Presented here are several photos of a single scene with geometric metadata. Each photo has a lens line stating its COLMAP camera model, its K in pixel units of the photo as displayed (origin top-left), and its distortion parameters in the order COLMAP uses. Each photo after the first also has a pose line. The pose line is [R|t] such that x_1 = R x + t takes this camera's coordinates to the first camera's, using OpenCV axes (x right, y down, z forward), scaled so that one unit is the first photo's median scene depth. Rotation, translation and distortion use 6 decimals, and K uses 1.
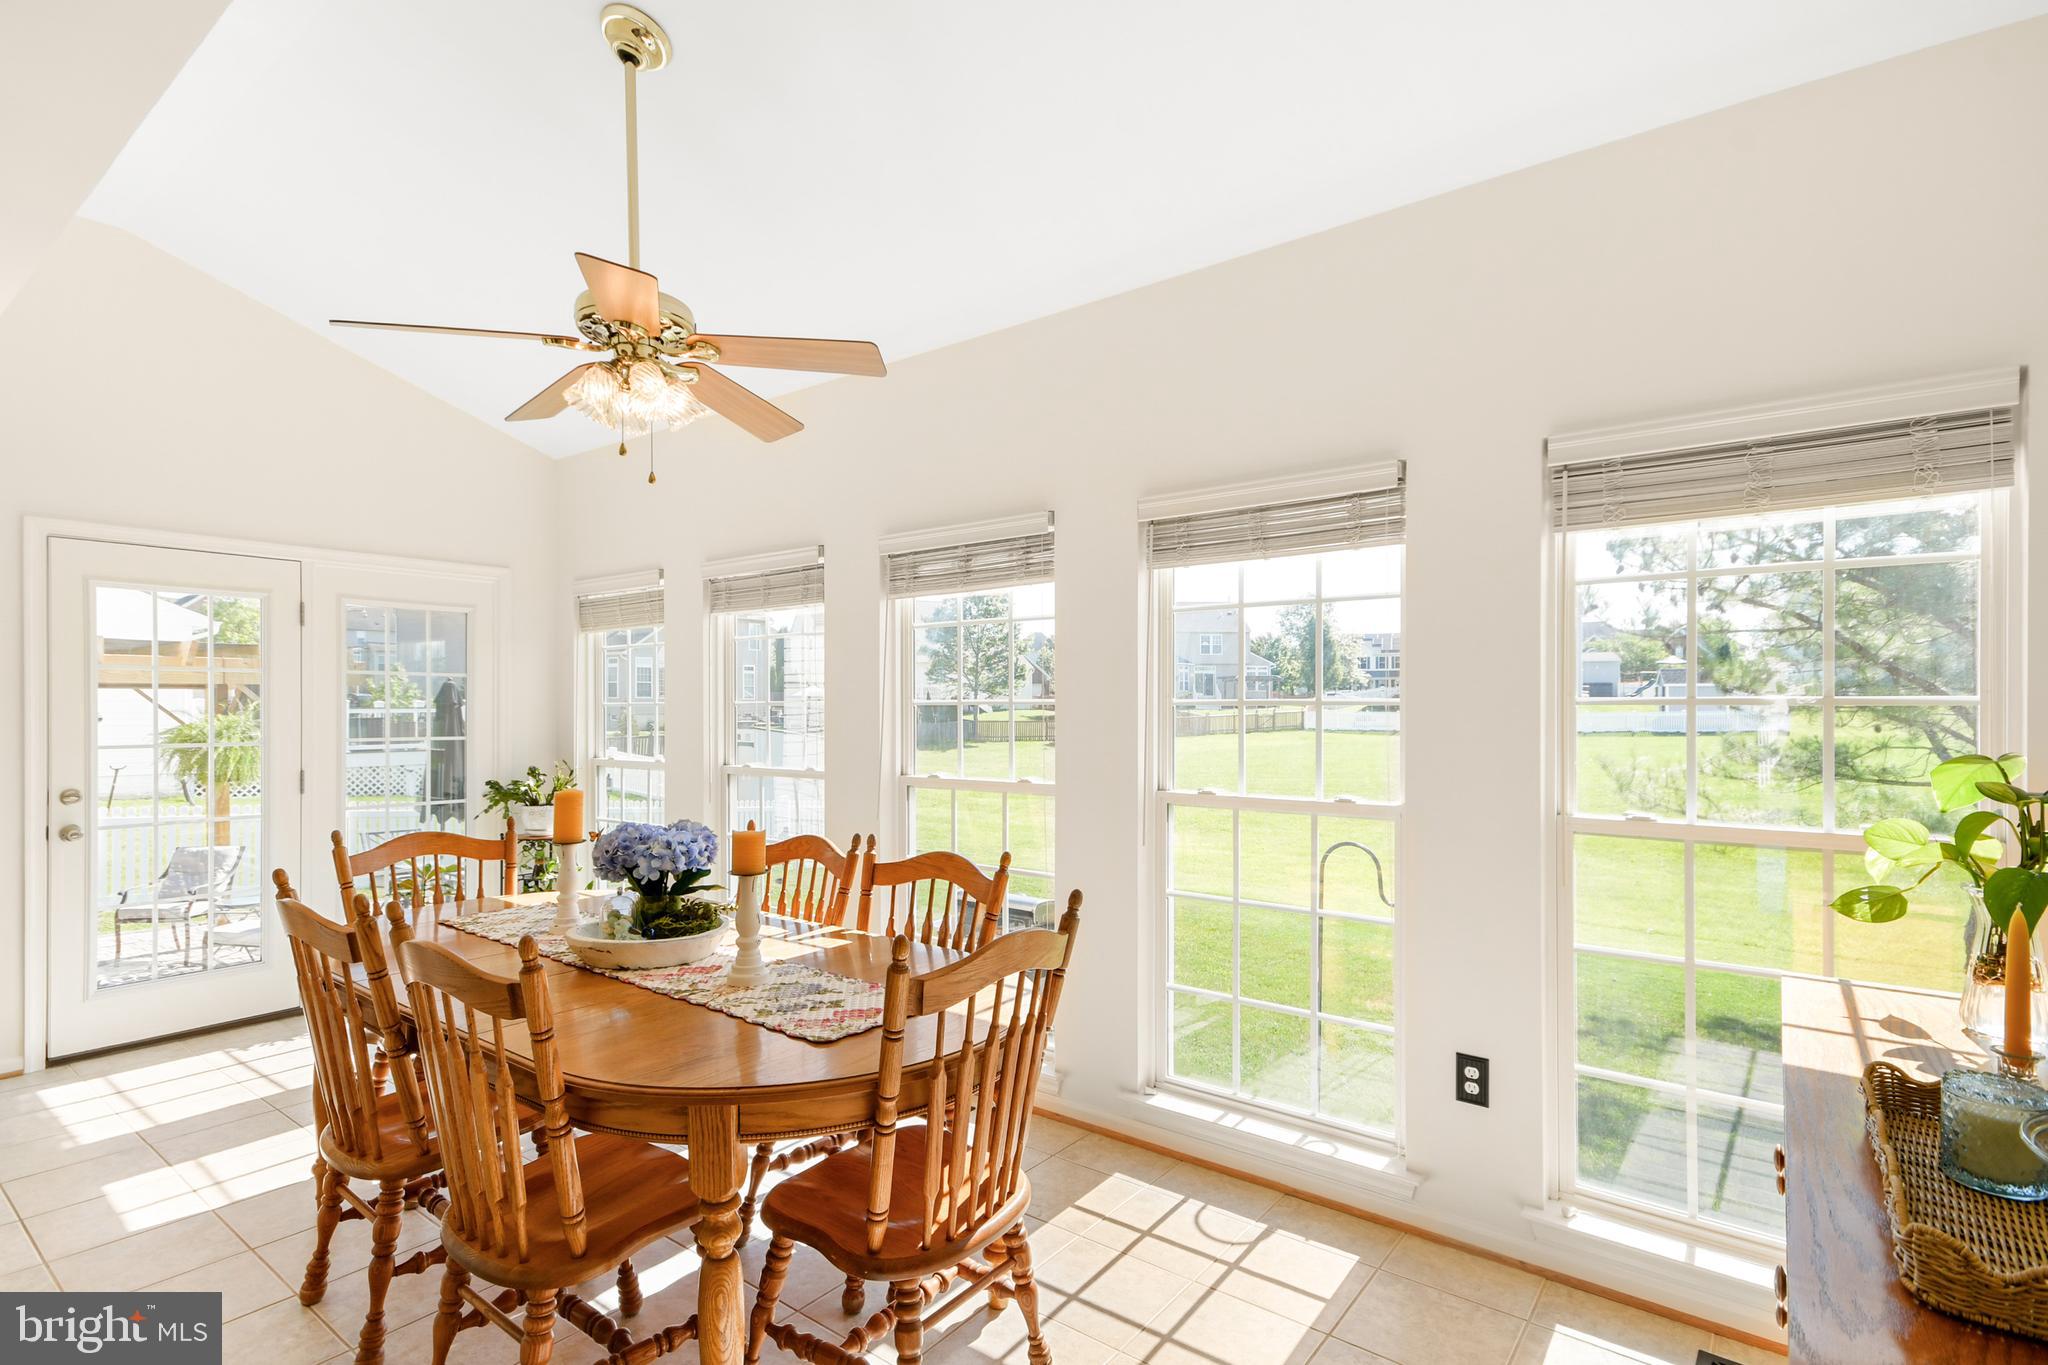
lens RADIAL K [[1015.6, 0, 1024.5], [0, 1015.6, 707.7], [0, 0, 1]] dist [0.042693, 0.000058]
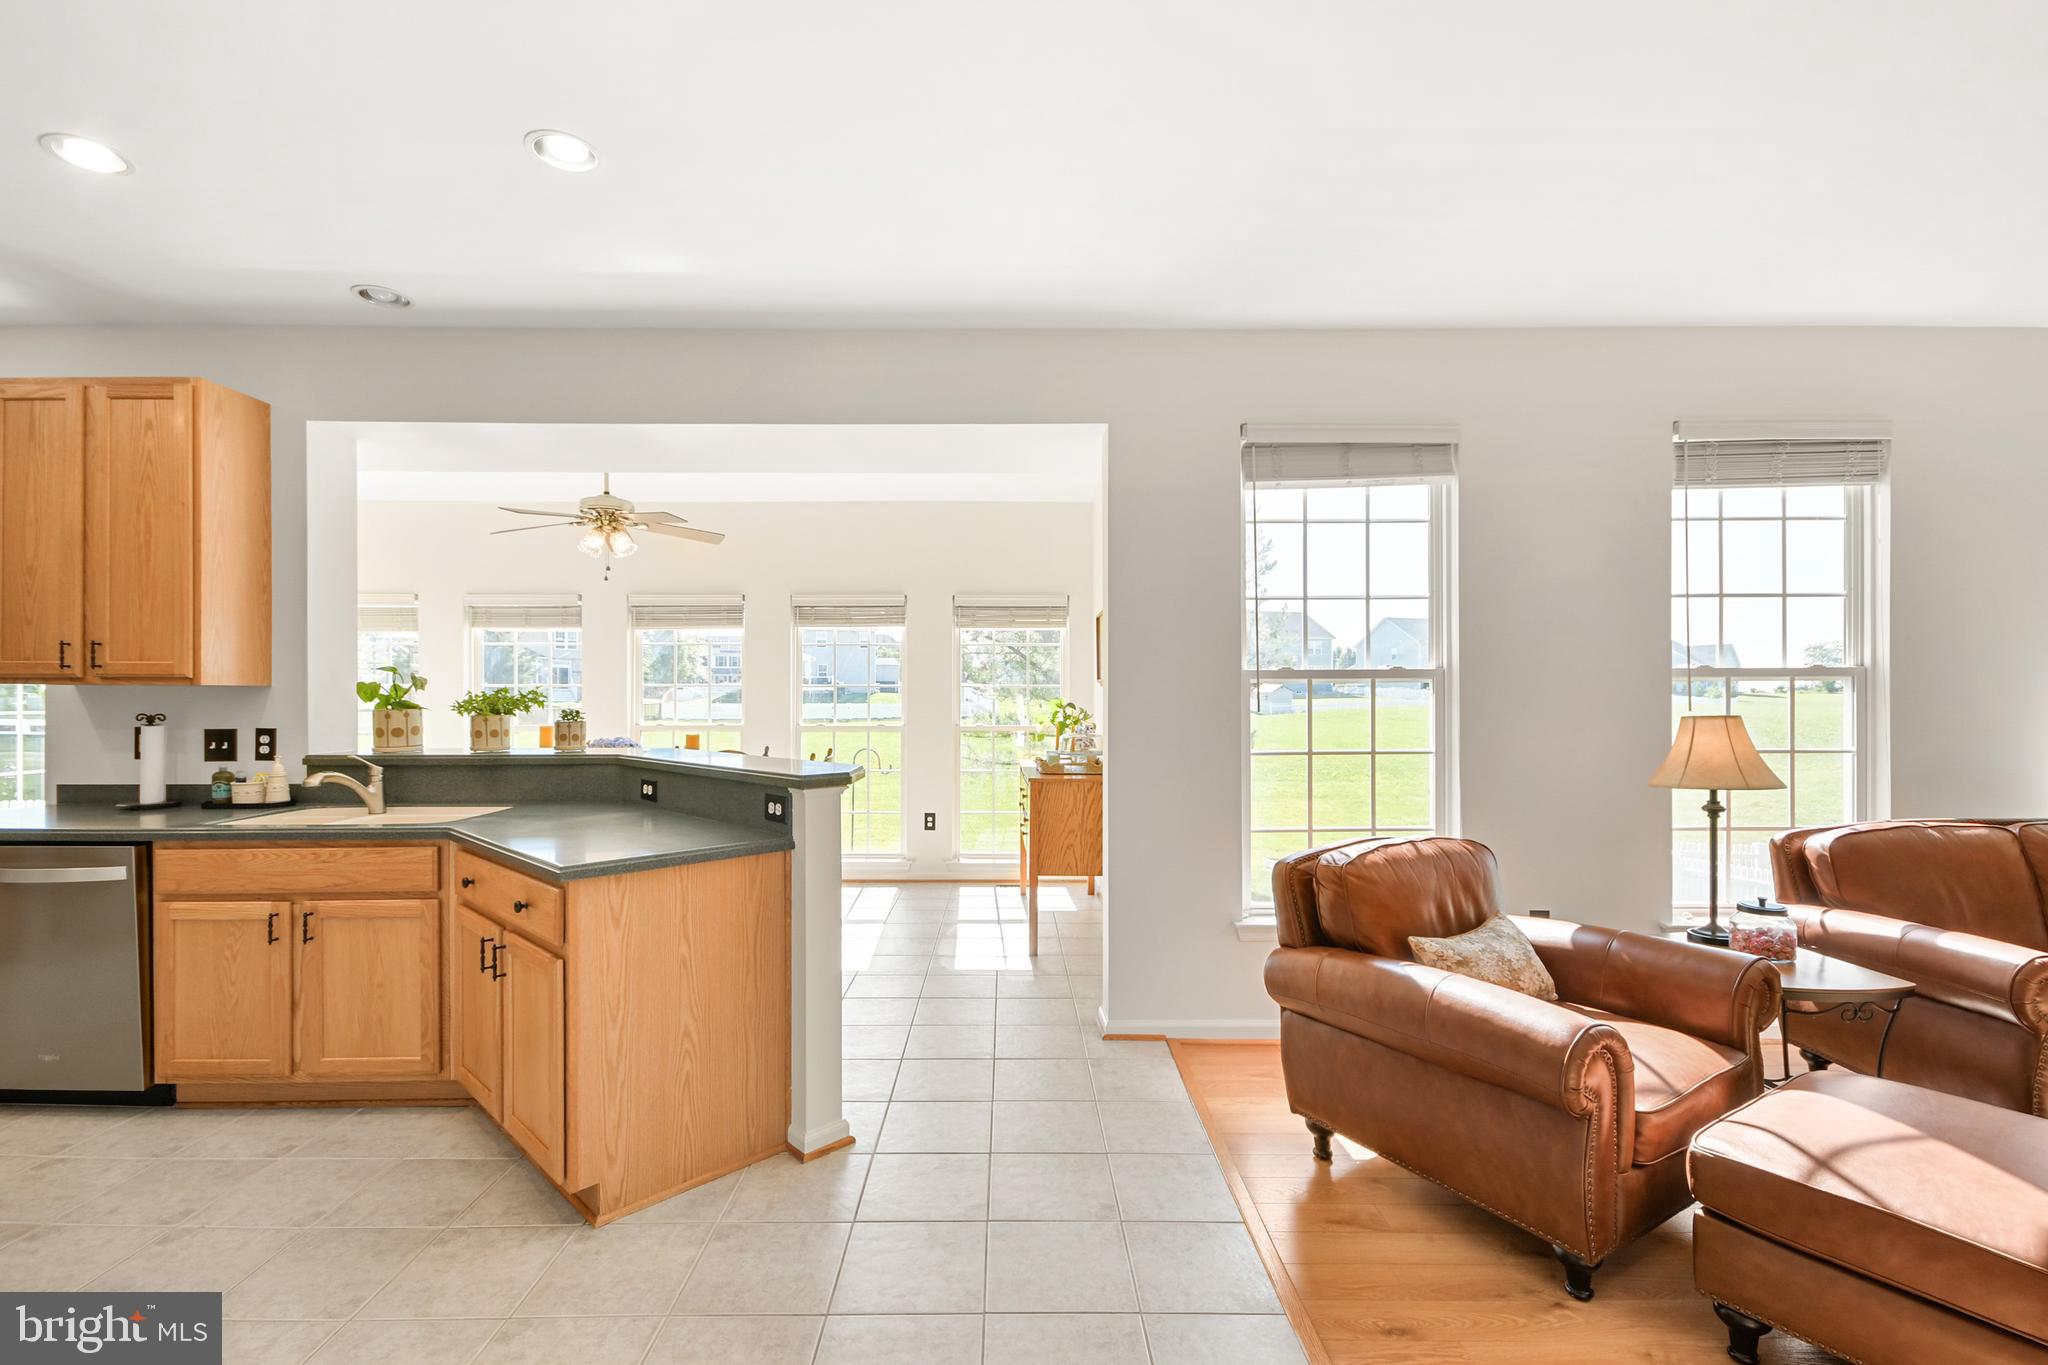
lens RADIAL K [[903.0, 0, 1030.7], [0, 903.0, 695.8], [0, 0, 1]] dist [0.008083, -0.000064]
pose [[0.781761, 0.003216, 0.623570, -0.462093], [0.000257, 0.999985, -0.005479, 0.018252], [-0.623578, 0.004443, 0.781749, -0.569881]]
